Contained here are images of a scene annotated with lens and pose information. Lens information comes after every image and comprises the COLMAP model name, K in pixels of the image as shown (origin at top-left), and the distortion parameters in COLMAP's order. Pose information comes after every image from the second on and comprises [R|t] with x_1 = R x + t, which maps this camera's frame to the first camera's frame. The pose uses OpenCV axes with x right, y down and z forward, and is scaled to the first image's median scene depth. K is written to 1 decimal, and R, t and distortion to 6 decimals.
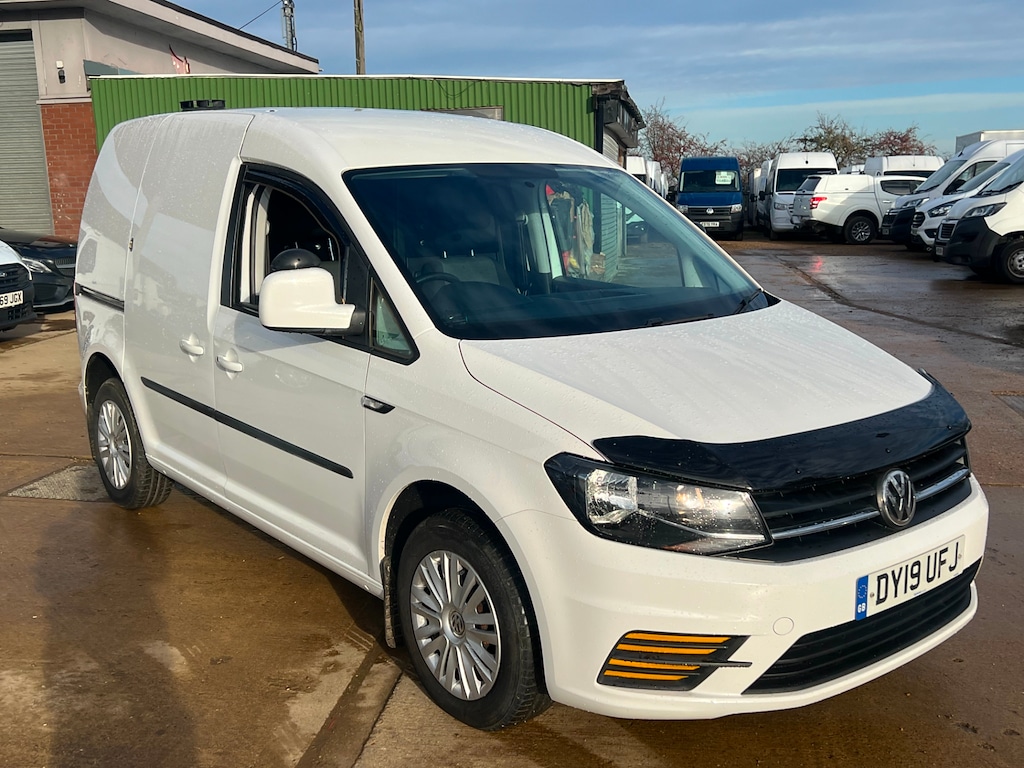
lens RADIAL K [[1081.6, 0, 516.1], [0, 1081.6, 389.8], [0, 0, 1]] dist [0.034687, 0.000000]
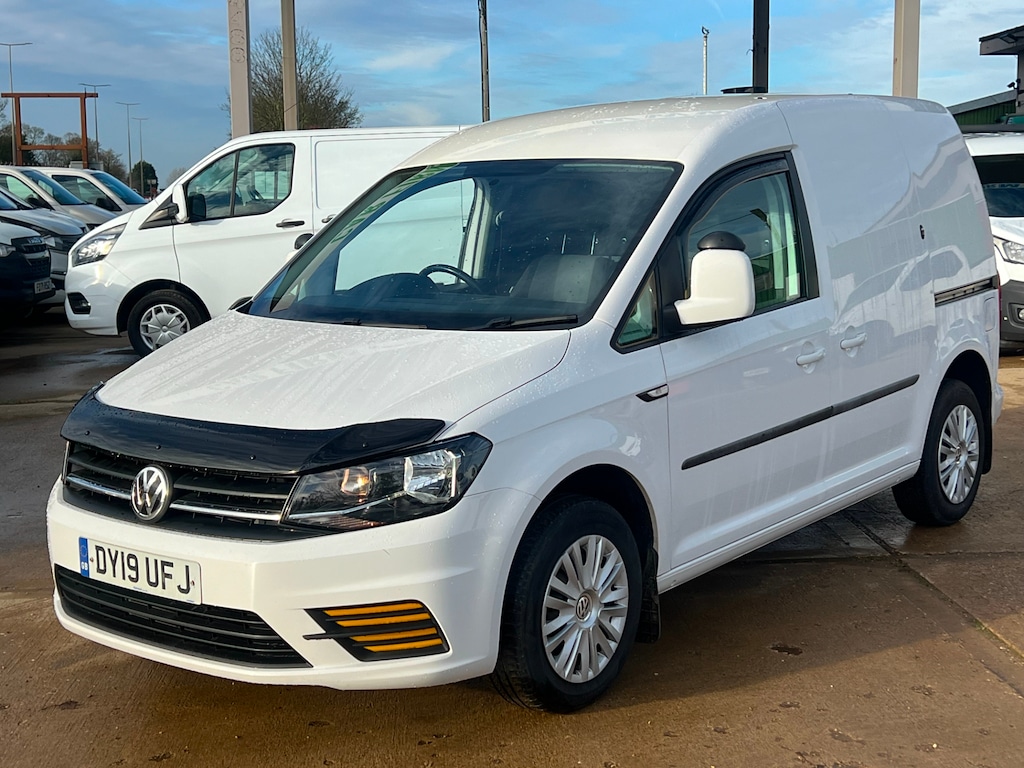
lens RADIAL K [[1472.2, 0, 520.5], [0, 1472.2, 387.6], [0, 0, 1]] dist [0.081864, 0.000000]
pose [[0.208718, 0.144350, -0.967264, 1.519171], [-0.170006, 0.979344, 0.109469, -0.182355], [0.963086, 0.141592, 0.228947, 0.859799]]
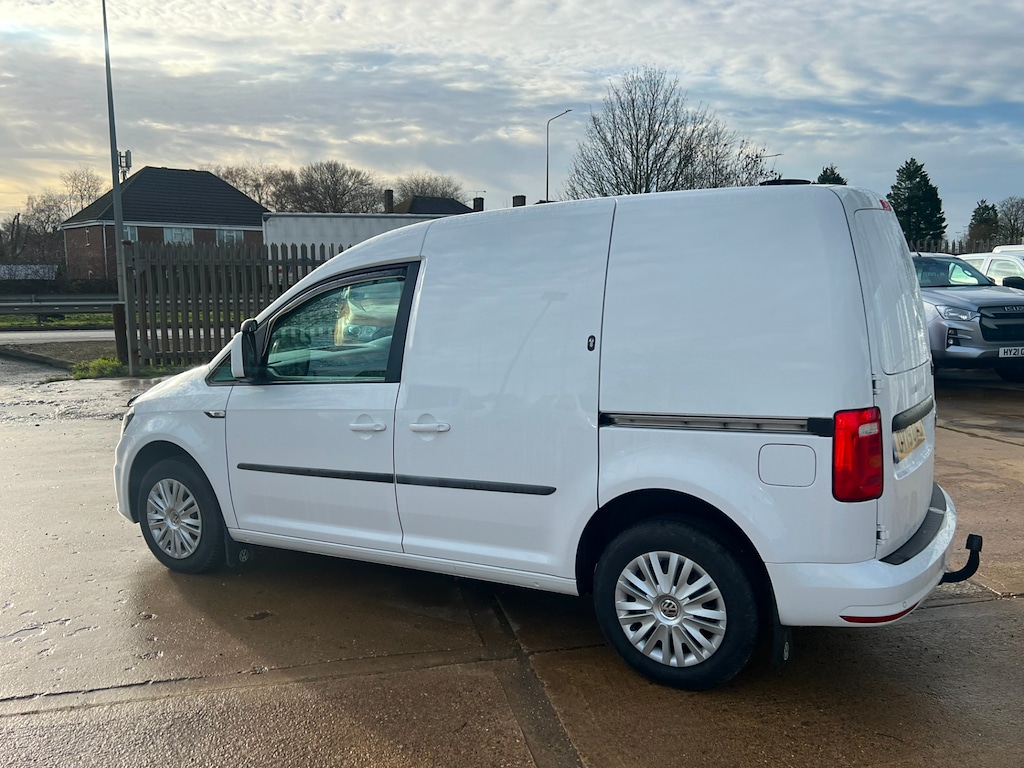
lens RADIAL K [[841.3, 0, 511.9], [0, 841.3, 378.3], [0, 0, 1]] dist [0.050305, -0.055467]
pose [[-0.939358, 0.069478, -0.335827, 0.278125], [-0.036280, 0.953634, 0.298774, -0.491318], [0.341014, 0.292840, -0.893283, 2.519978]]
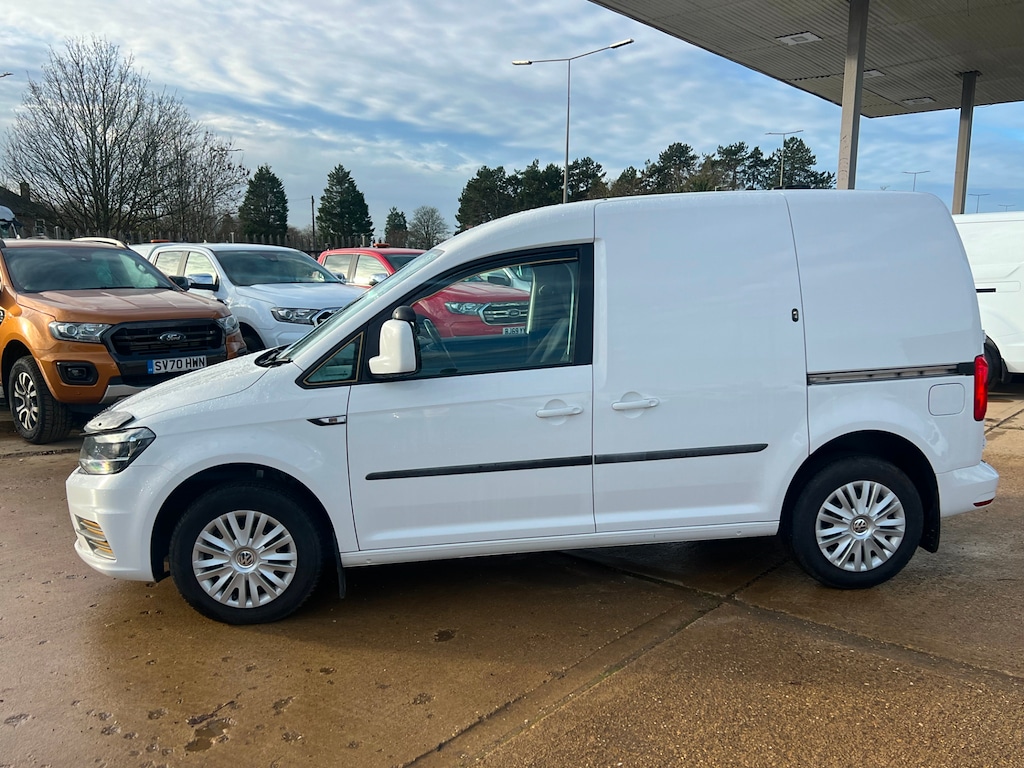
lens RADIAL K [[841.3, 0, 511.5], [0, 841.3, 390.6], [0, 0, 1]] dist [0.050305, -0.055467]
pose [[-0.549684, 0.140086, -0.823543, 1.001201], [-0.141499, 0.955981, 0.257059, -0.389263], [0.823302, 0.257832, -0.505665, 1.979776]]
